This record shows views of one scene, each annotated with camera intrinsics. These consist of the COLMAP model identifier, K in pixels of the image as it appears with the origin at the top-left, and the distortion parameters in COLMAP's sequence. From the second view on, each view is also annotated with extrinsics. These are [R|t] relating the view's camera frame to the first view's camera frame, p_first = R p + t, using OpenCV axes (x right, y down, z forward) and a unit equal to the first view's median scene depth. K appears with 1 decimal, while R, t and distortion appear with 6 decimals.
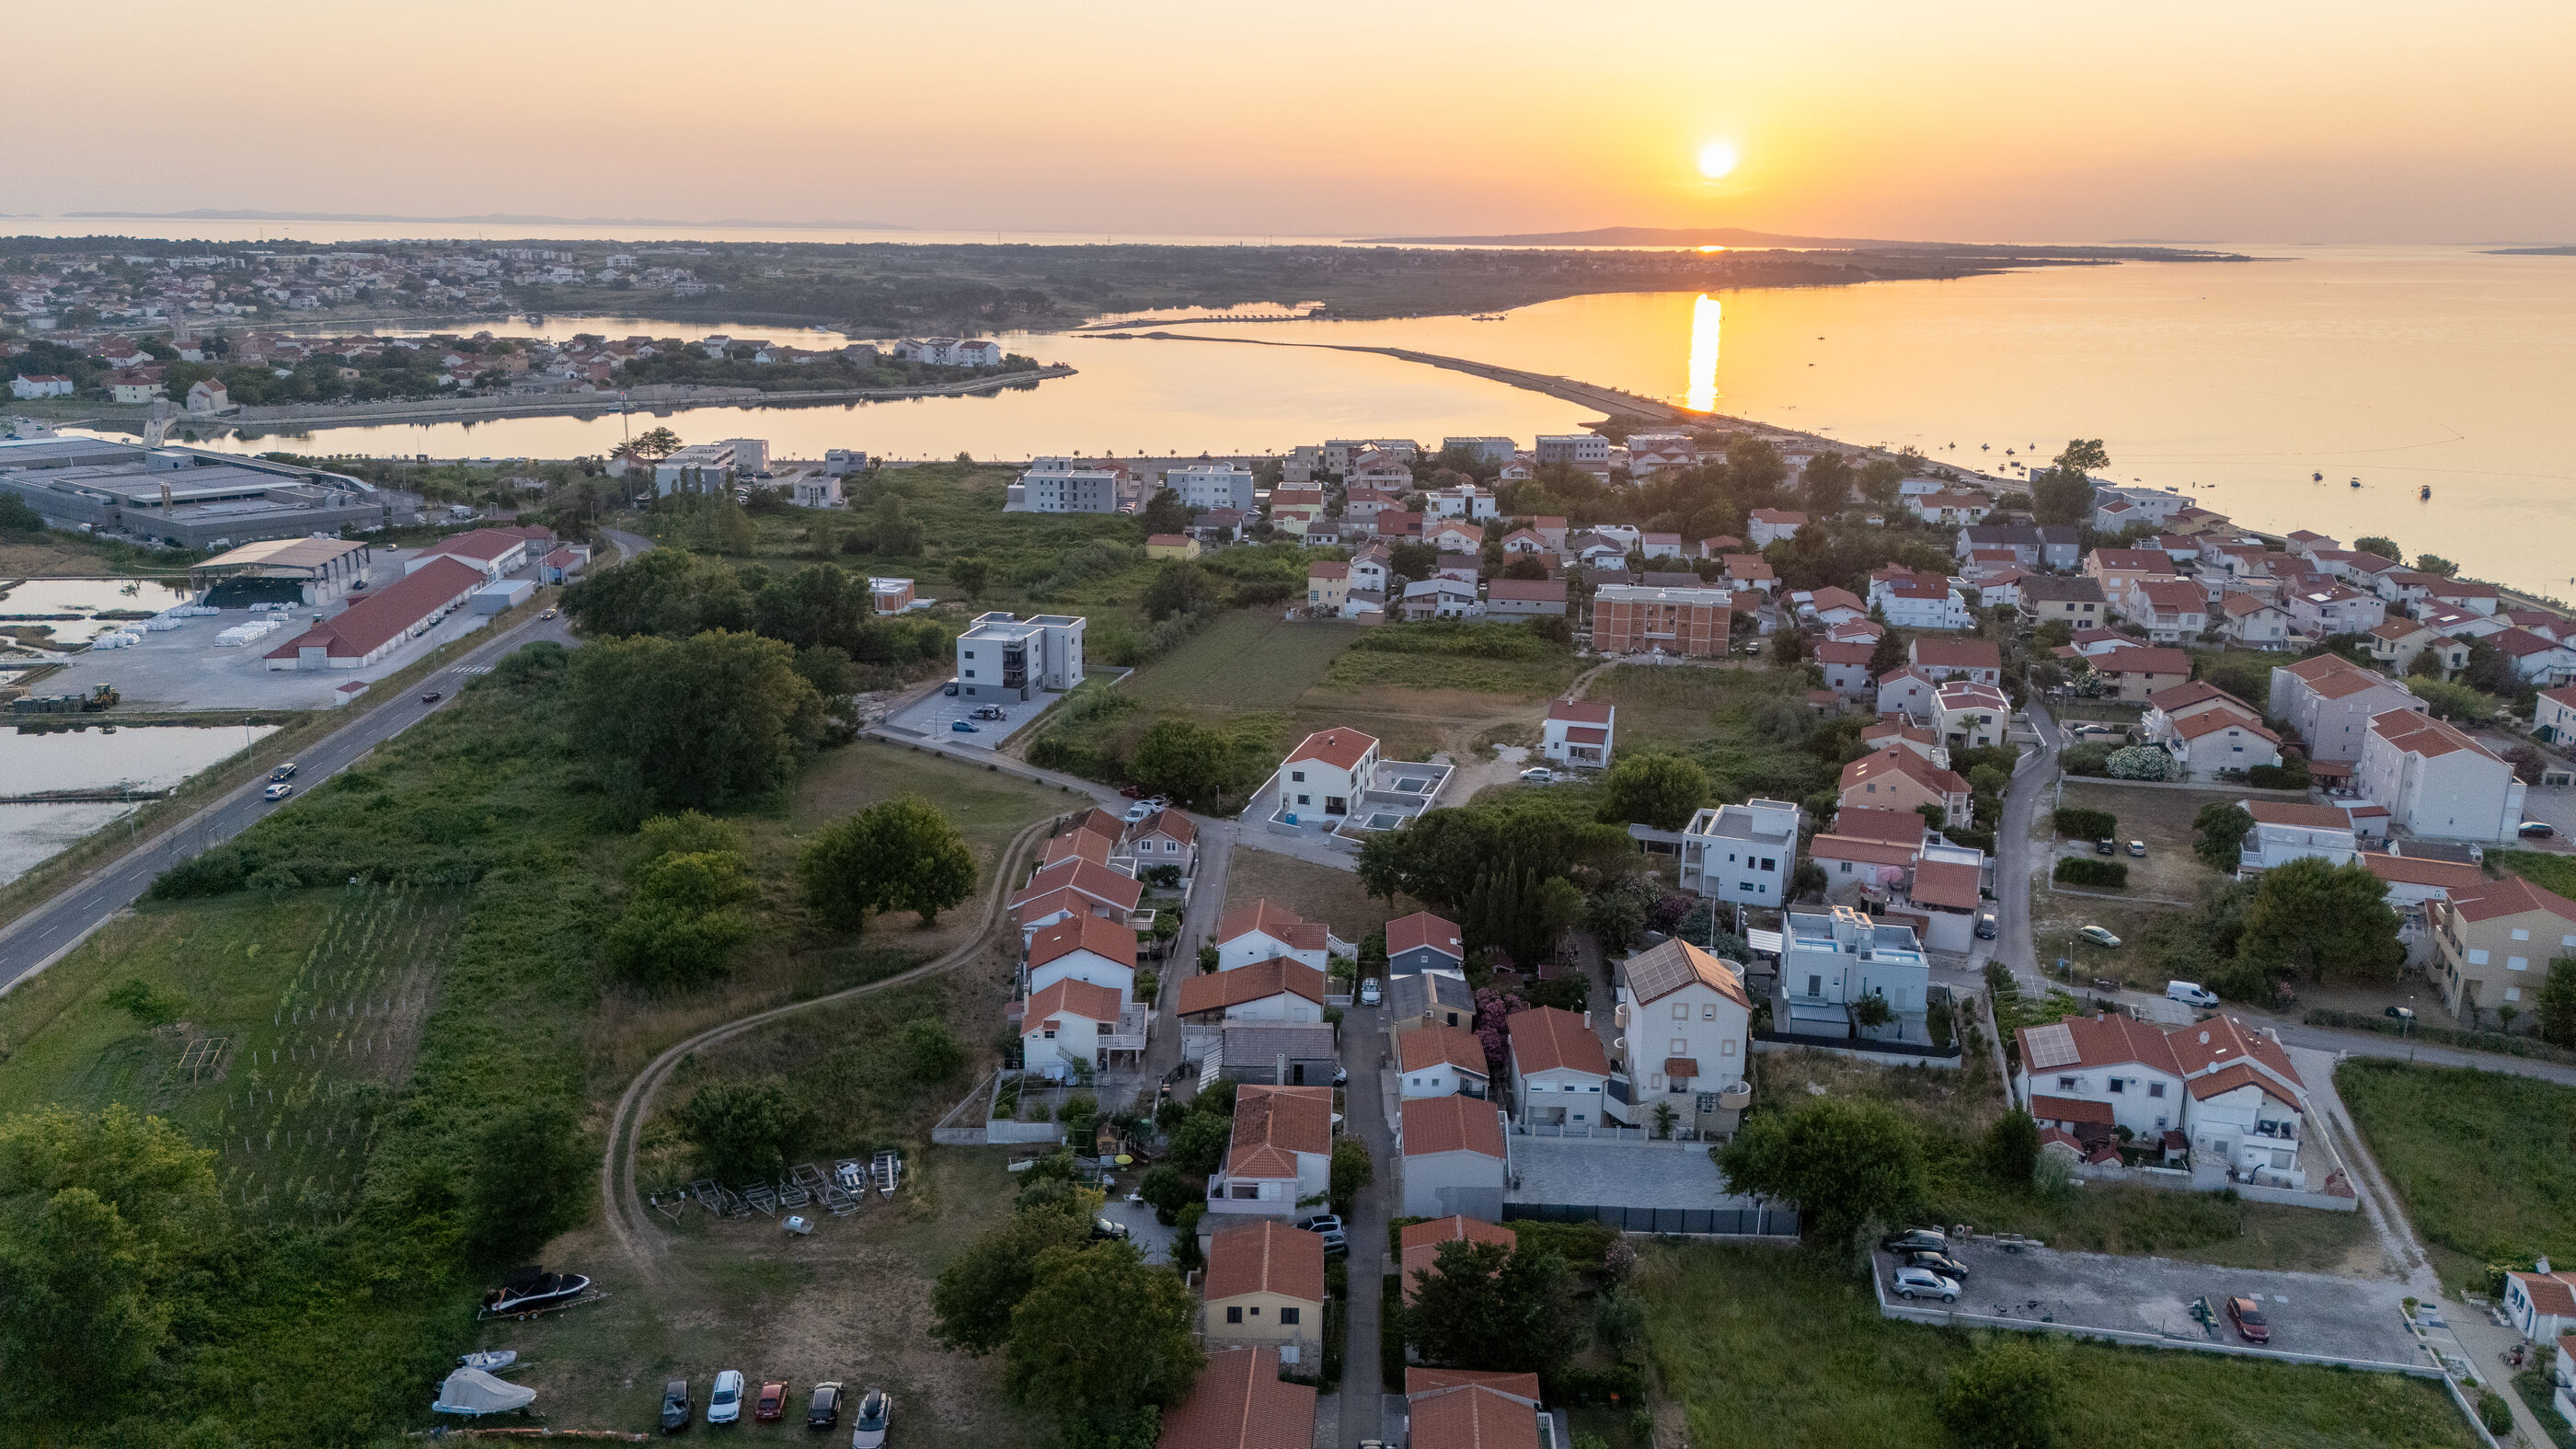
lens RADIAL K [[1916.0, 0, 1288.0], [0, 1916.0, 724.5], [0, 0, 1]] dist [0.076374, -0.080889]
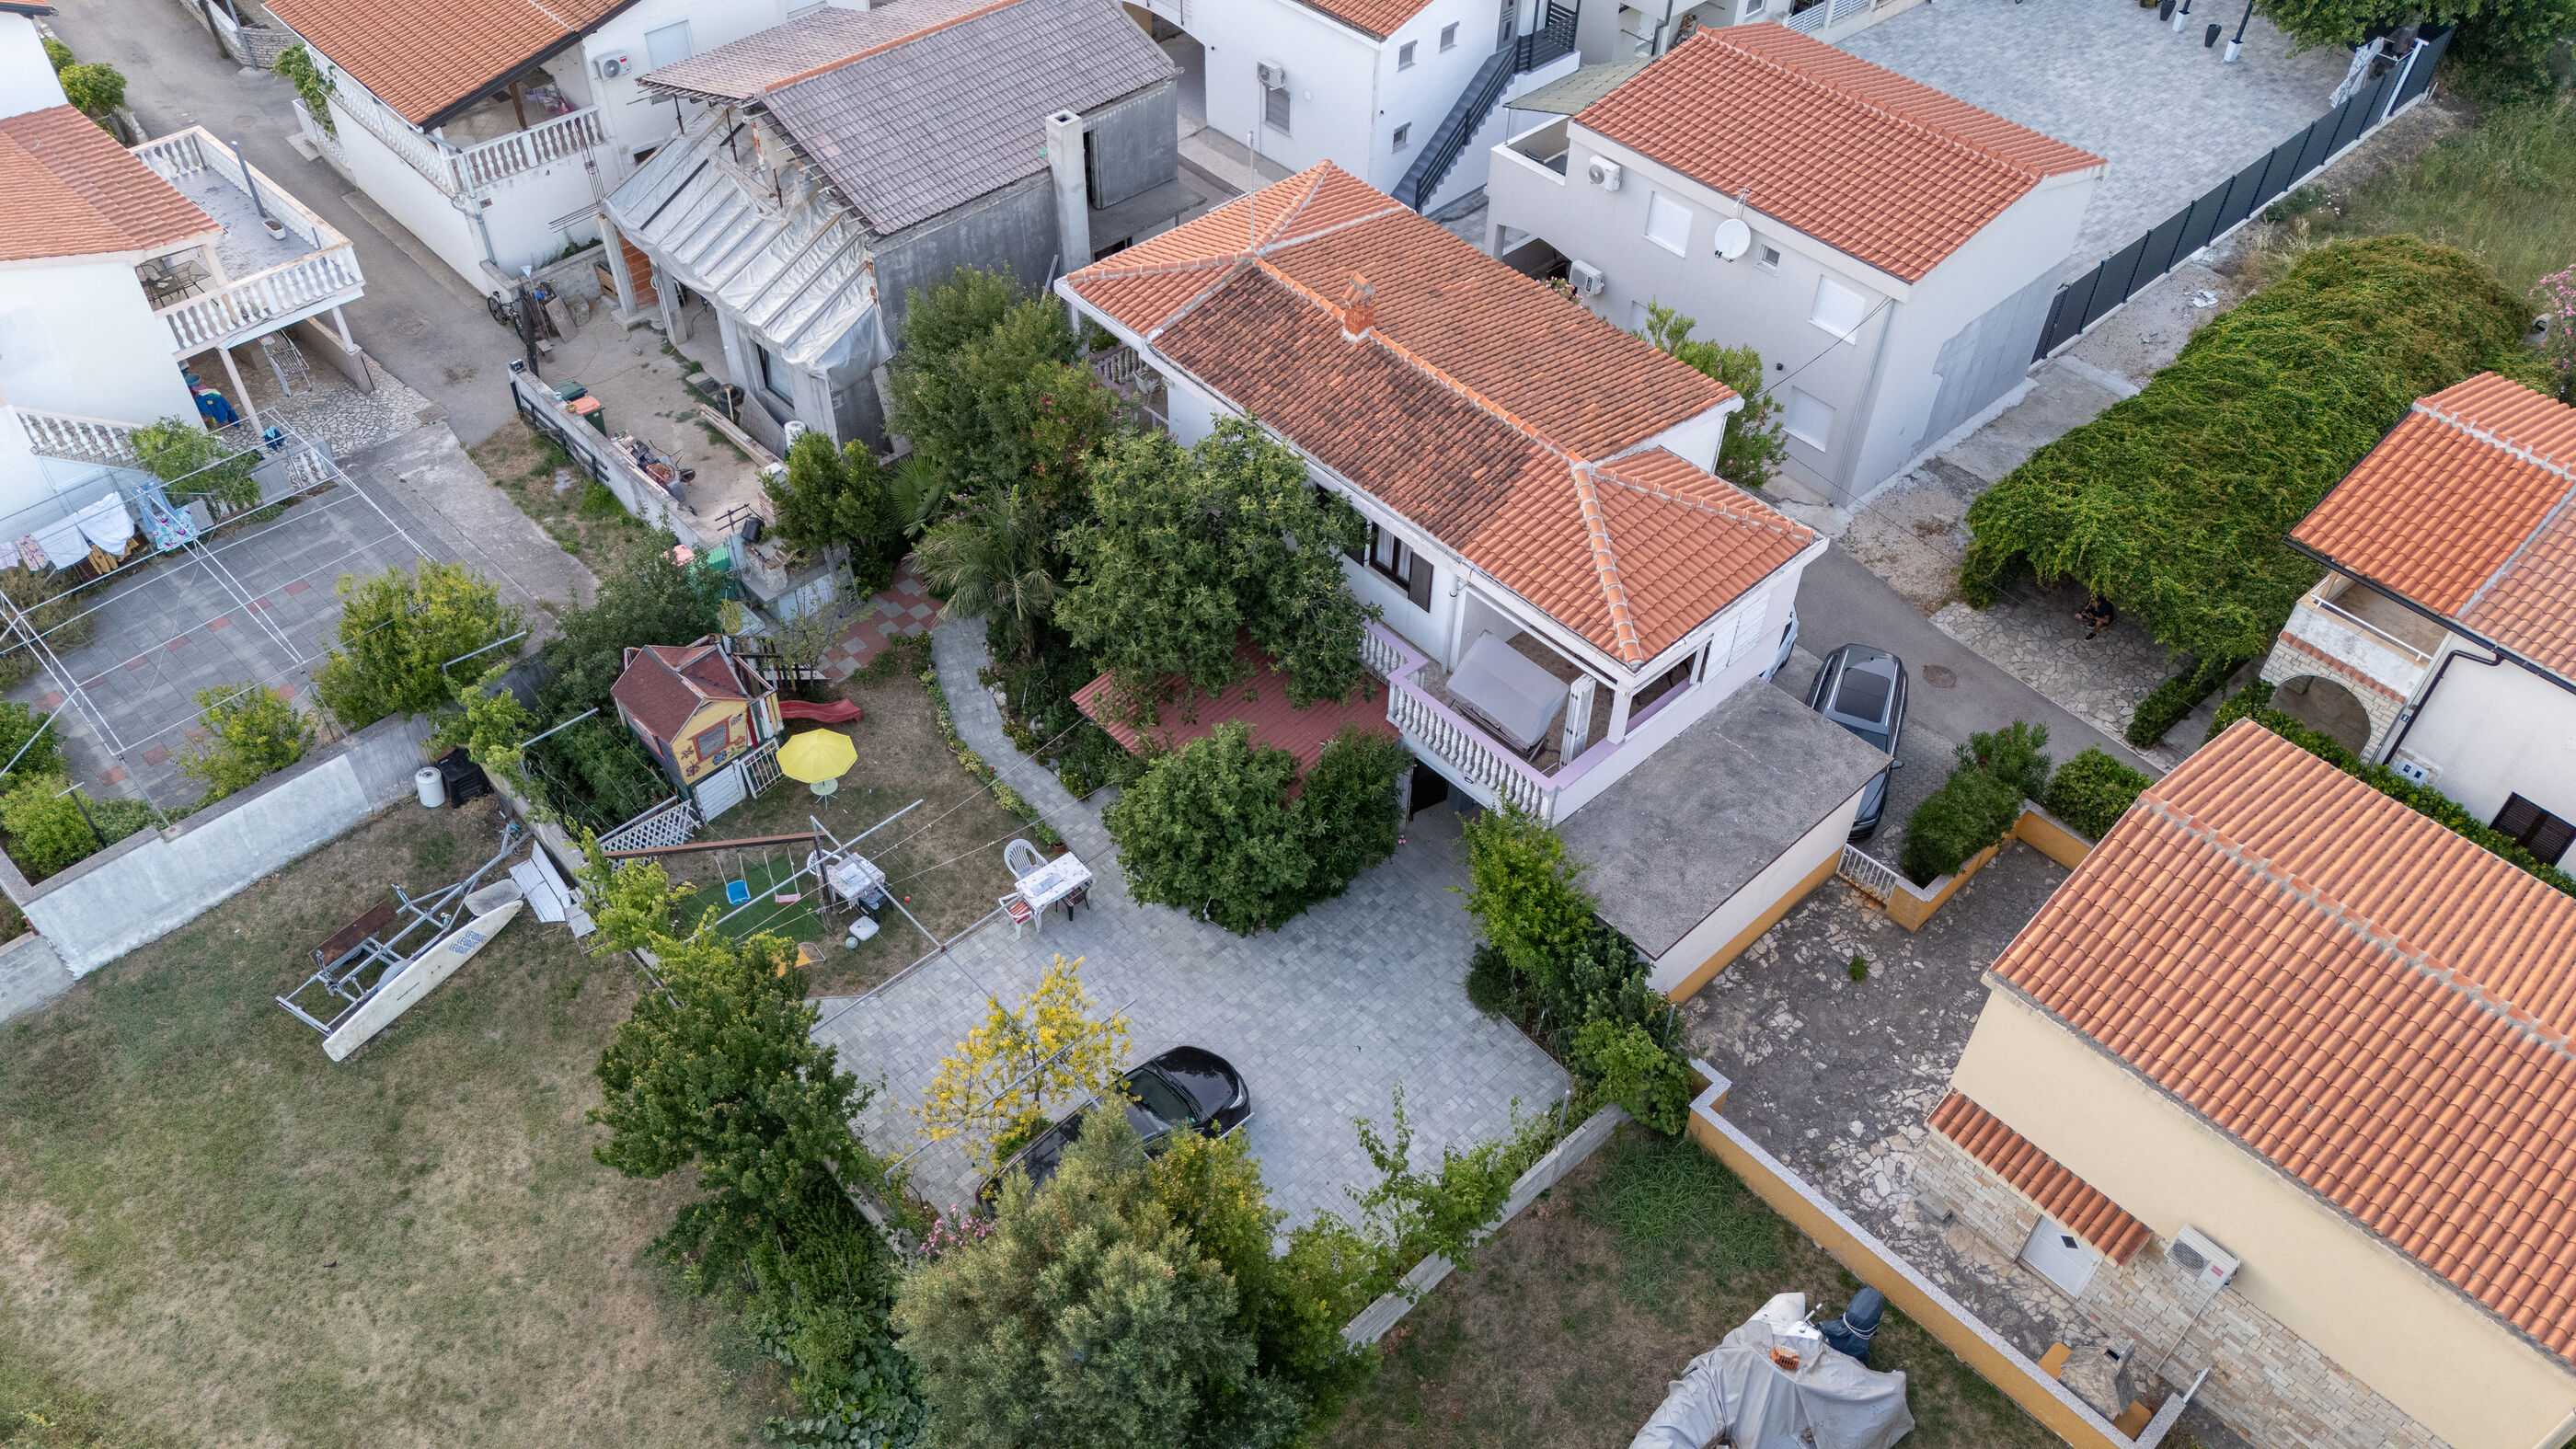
lens RADIAL K [[1916.0, 0, 1288.0], [0, 1916.0, 724.5], [0, 0, 1]] dist [0.076374, -0.080889]
pose [[0.714133, -0.489508, 0.500396, -0.145274], [0.162012, 0.811011, 0.562151, 0.090469], [-0.681004, -0.320381, 0.658476, 0.730834]]
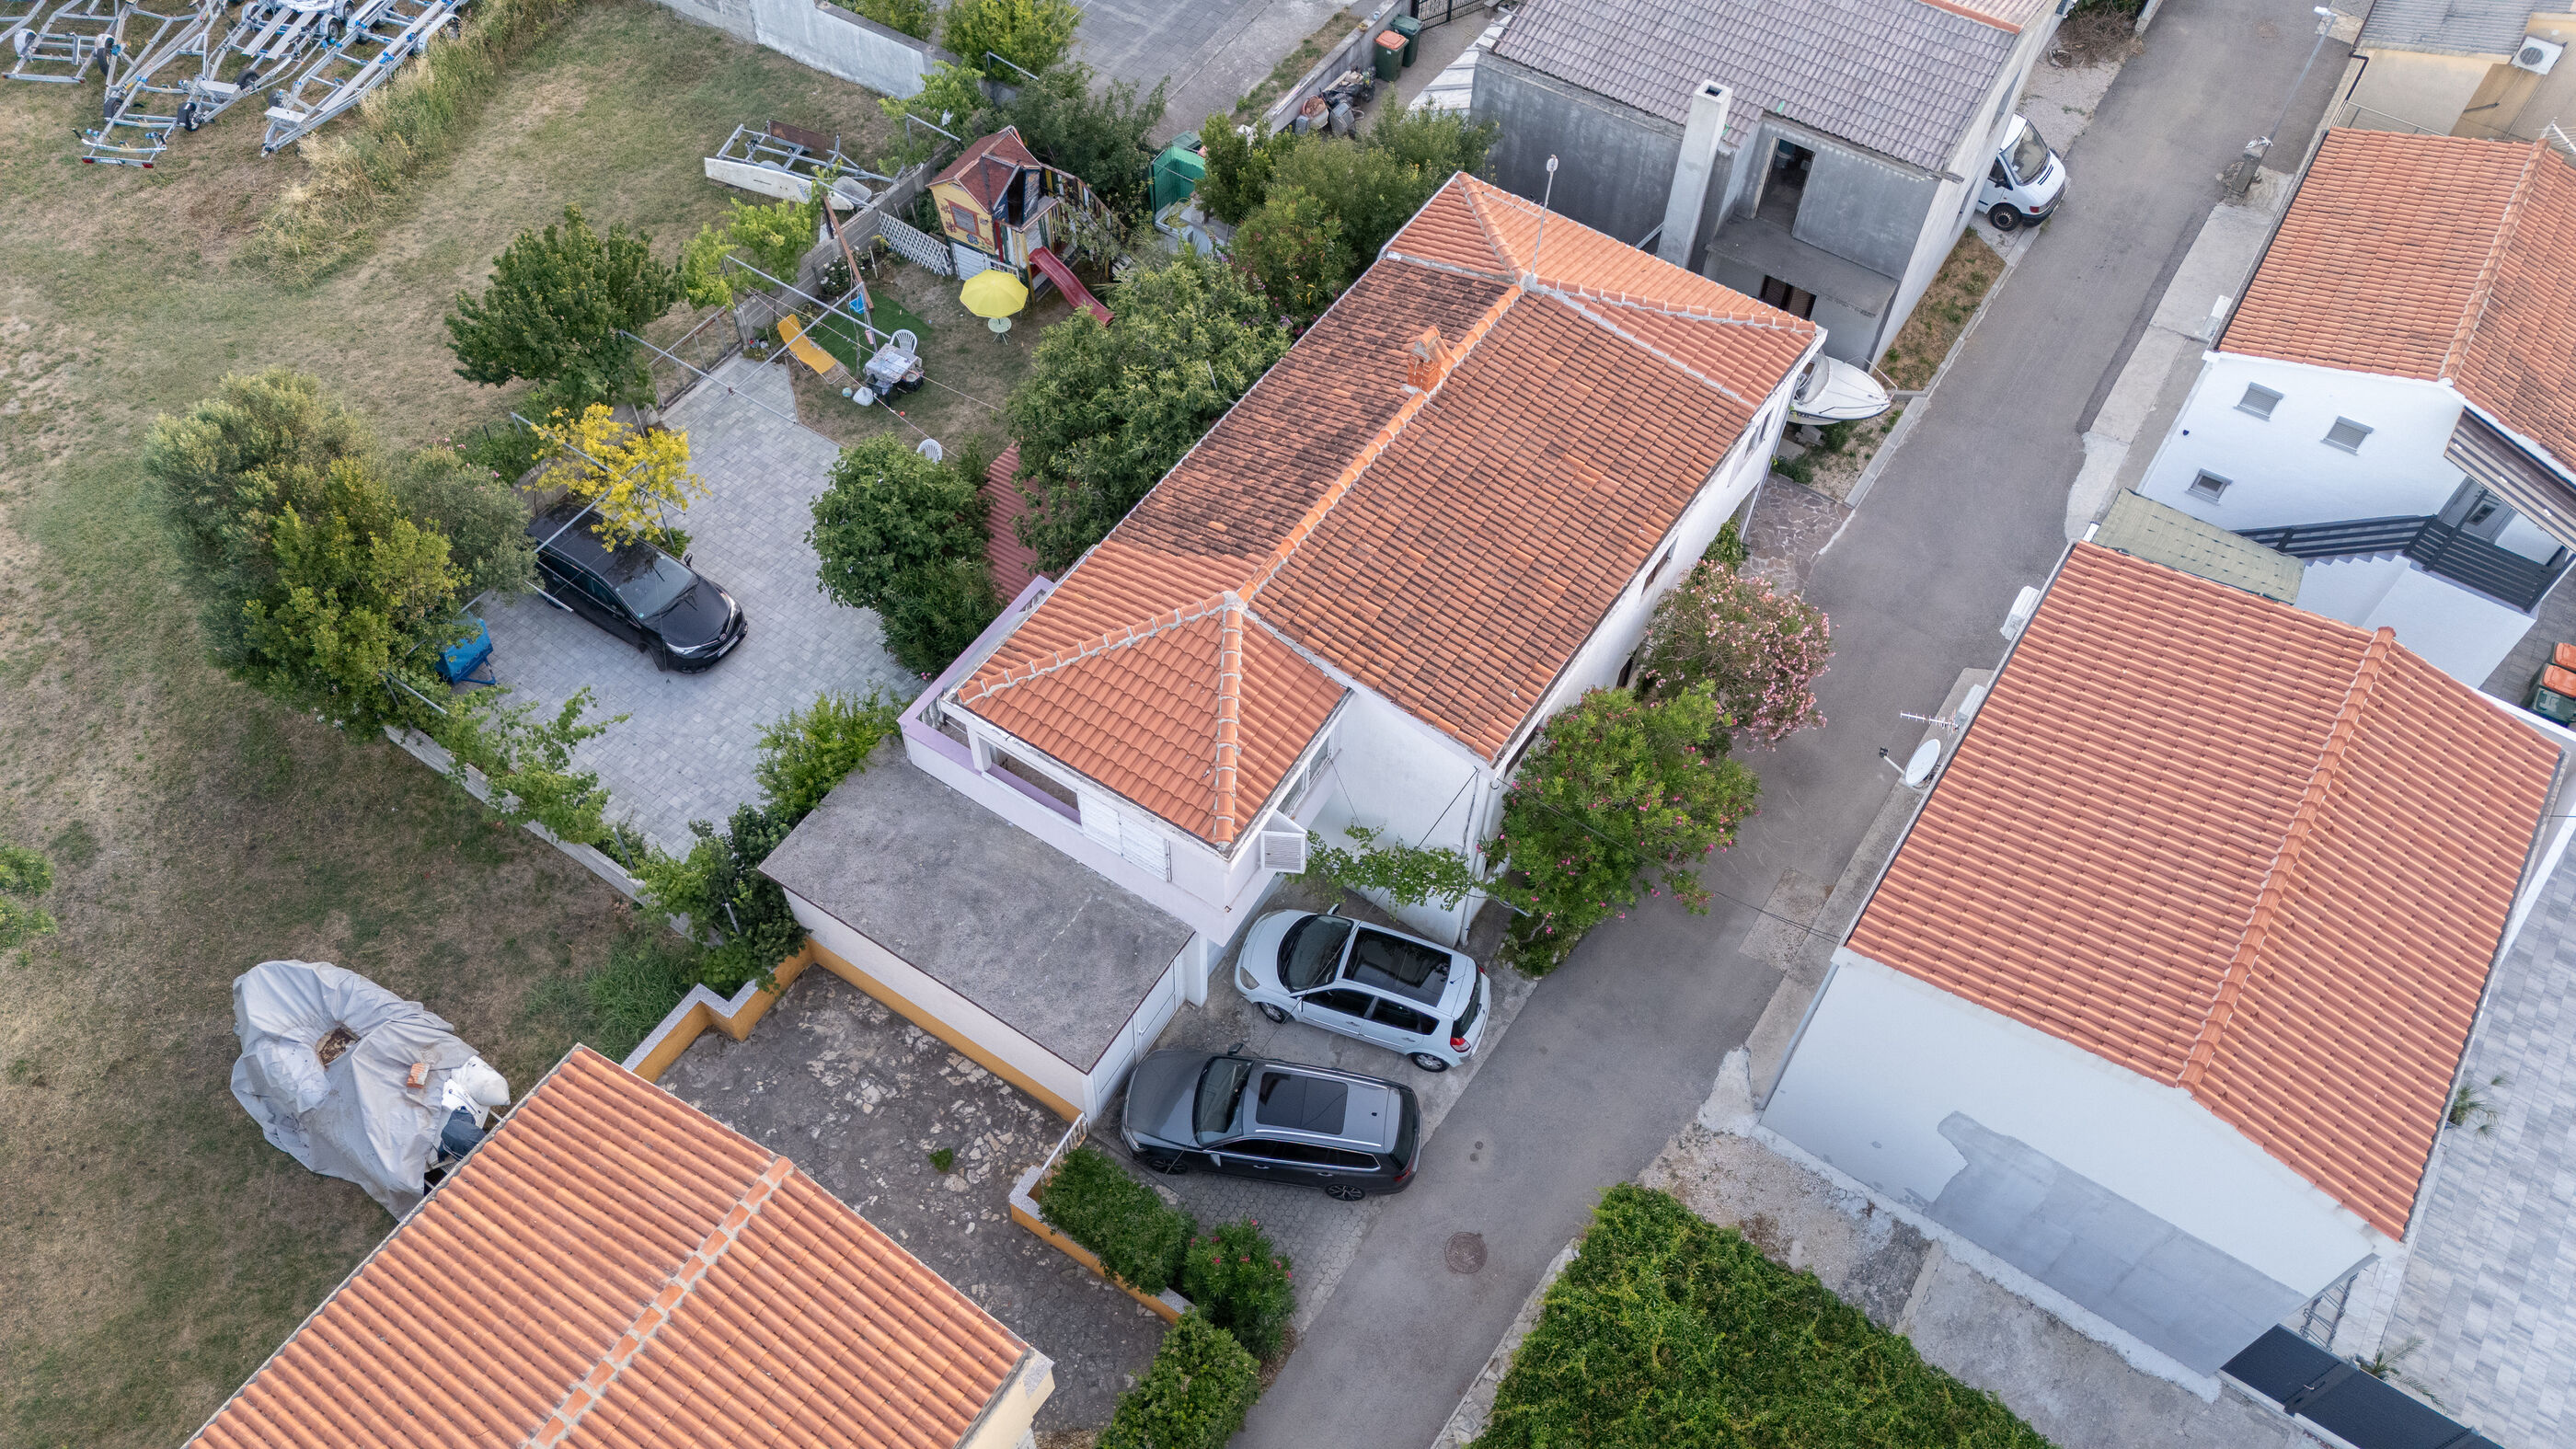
lens RADIAL K [[1916.0, 0, 1288.0], [0, 1916.0, 724.5], [0, 0, 1]] dist [0.076374, -0.080889]
pose [[0.847728, 0.431475, -0.308522, 0.053975], [-0.145169, 0.748162, 0.647441, 0.080751], [0.510179, -0.504066, 0.696875, 0.725196]]
